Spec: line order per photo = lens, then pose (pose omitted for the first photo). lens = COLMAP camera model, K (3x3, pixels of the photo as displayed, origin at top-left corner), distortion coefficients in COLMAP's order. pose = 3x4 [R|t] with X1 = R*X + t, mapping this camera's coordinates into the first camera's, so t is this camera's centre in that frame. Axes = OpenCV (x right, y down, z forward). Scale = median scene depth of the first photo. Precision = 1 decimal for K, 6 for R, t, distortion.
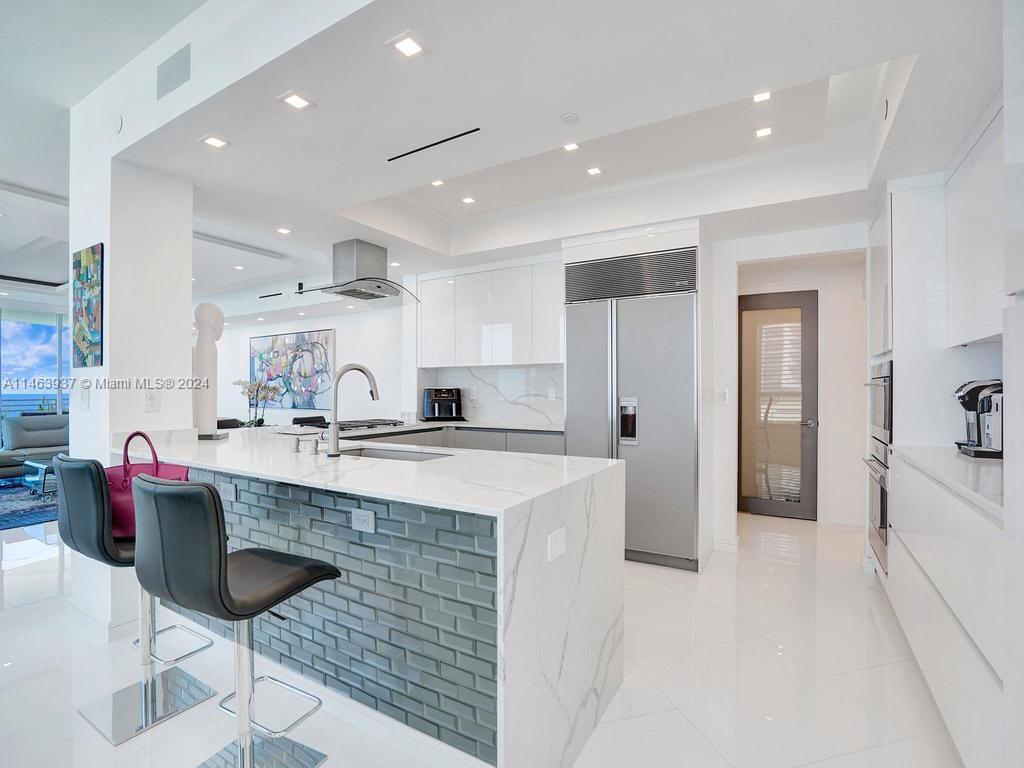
lens RADIAL K [[480.5, 0, 508.1], [0, 480.5, 398.7], [0, 0, 1]] dist [-0.030924, 0.000535]
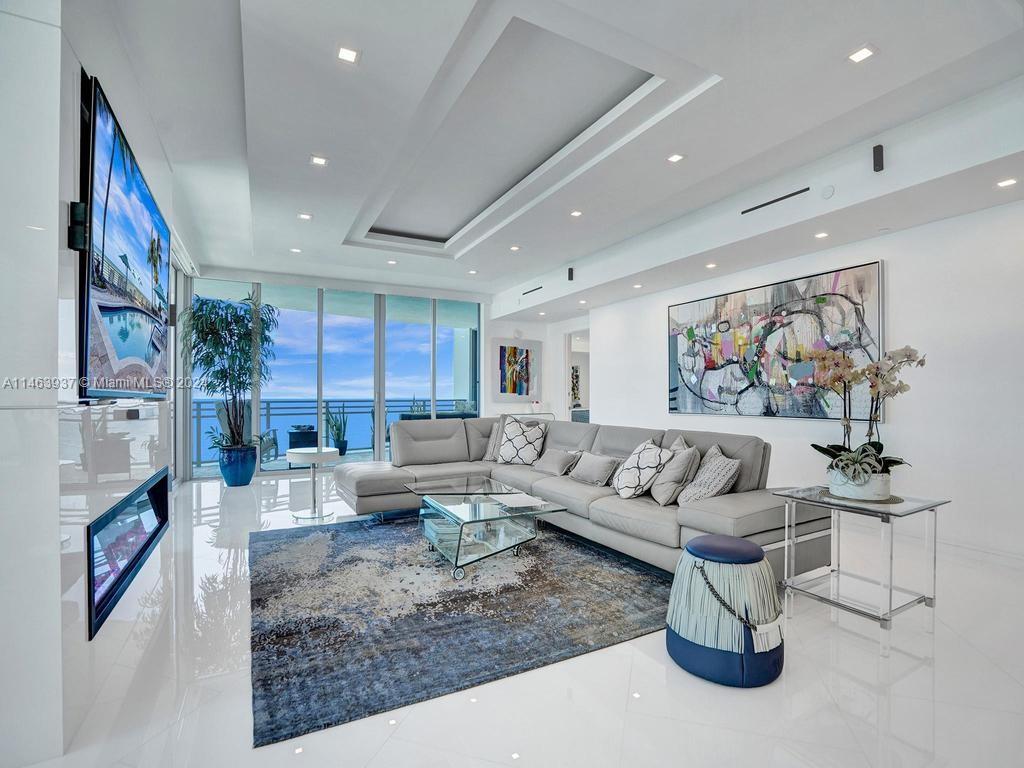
lens RADIAL K [[487.7, 0, 510.9], [0, 487.7, 389.8], [0, 0, 1]] dist [-0.052291, 0.021342]
pose [[0.853179, -0.005879, -0.521585, -0.695310], [-0.010409, 0.999545, -0.028294, 0.014421], [0.521514, 0.029569, 0.852730, 0.586952]]
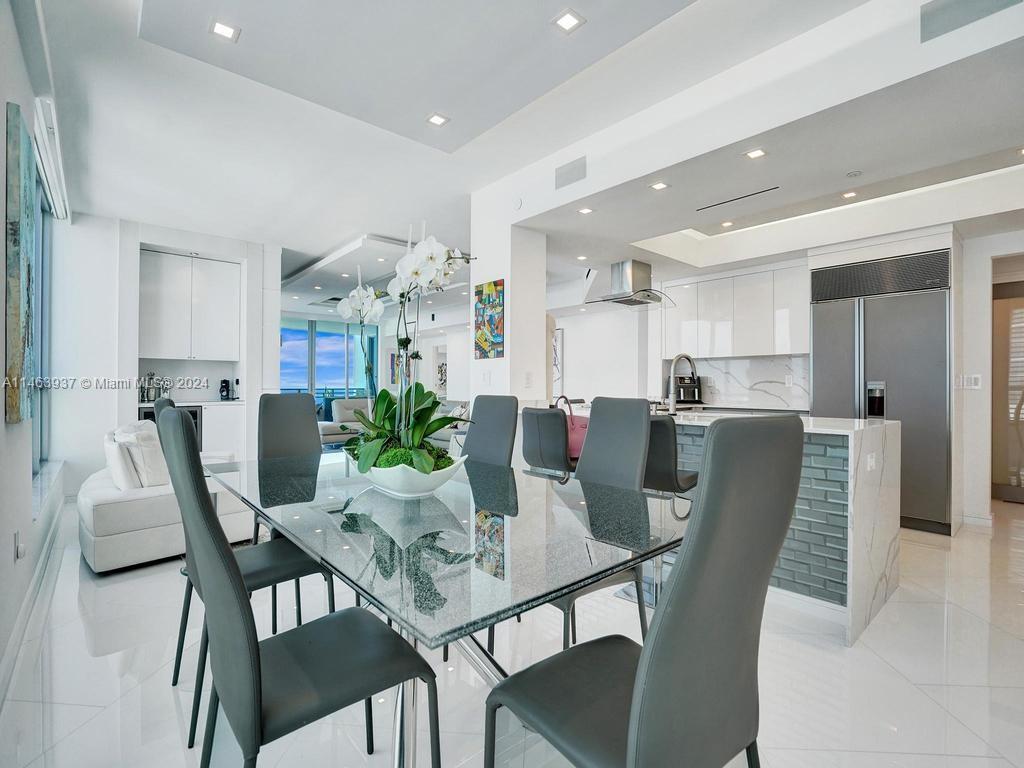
lens RADIAL K [[487.7, 0, 510.9], [0, 487.7, 389.8], [0, 0, 1]] dist [-0.052291, 0.021342]
pose [[0.950003, 0.006310, -0.312178, -0.174427], [-0.010067, 0.999895, -0.010425, 0.029066], [0.312080, 0.013046, 0.949966, -0.282123]]
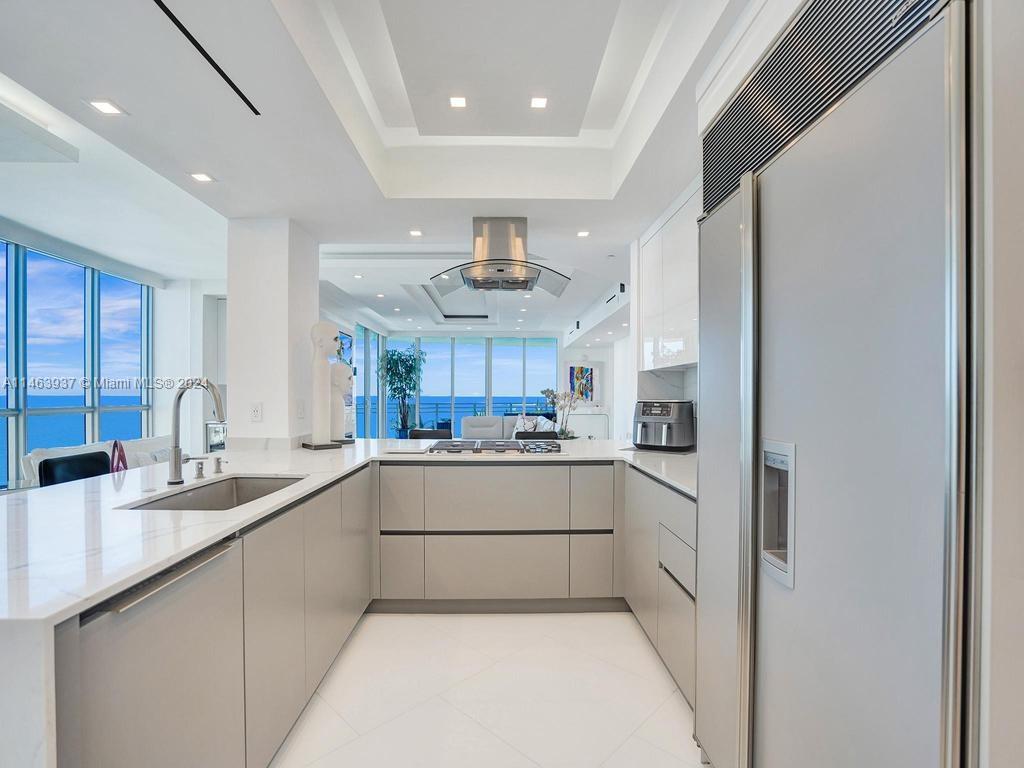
lens RADIAL K [[480.5, 0, 508.1], [0, 480.5, 398.7], [0, 0, 1]] dist [-0.030924, 0.000535]
pose [[0.530056, 0.008606, -0.847919, 0.303942], [-0.016072, 0.999871, 0.000102, -0.021369], [0.847811, 0.013574, 0.530125, 0.464439]]
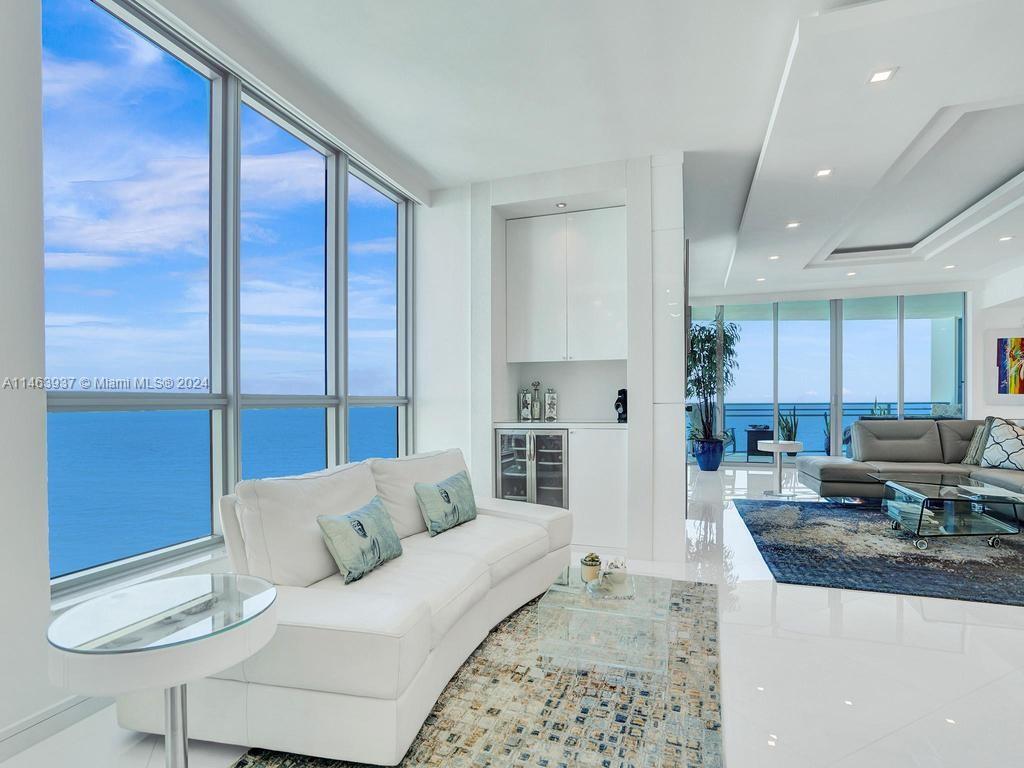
lens RADIAL K [[511.6, 0, 519.4], [0, 511.6, 406.4], [0, 0, 1]] dist [-0.006808, 0.001024]
pose [[0.215147, 0.009301, -0.976537, -0.443078], [-0.013065, 0.999893, 0.006645, 0.023330], [0.976494, 0.011329, 0.215246, 0.308182]]
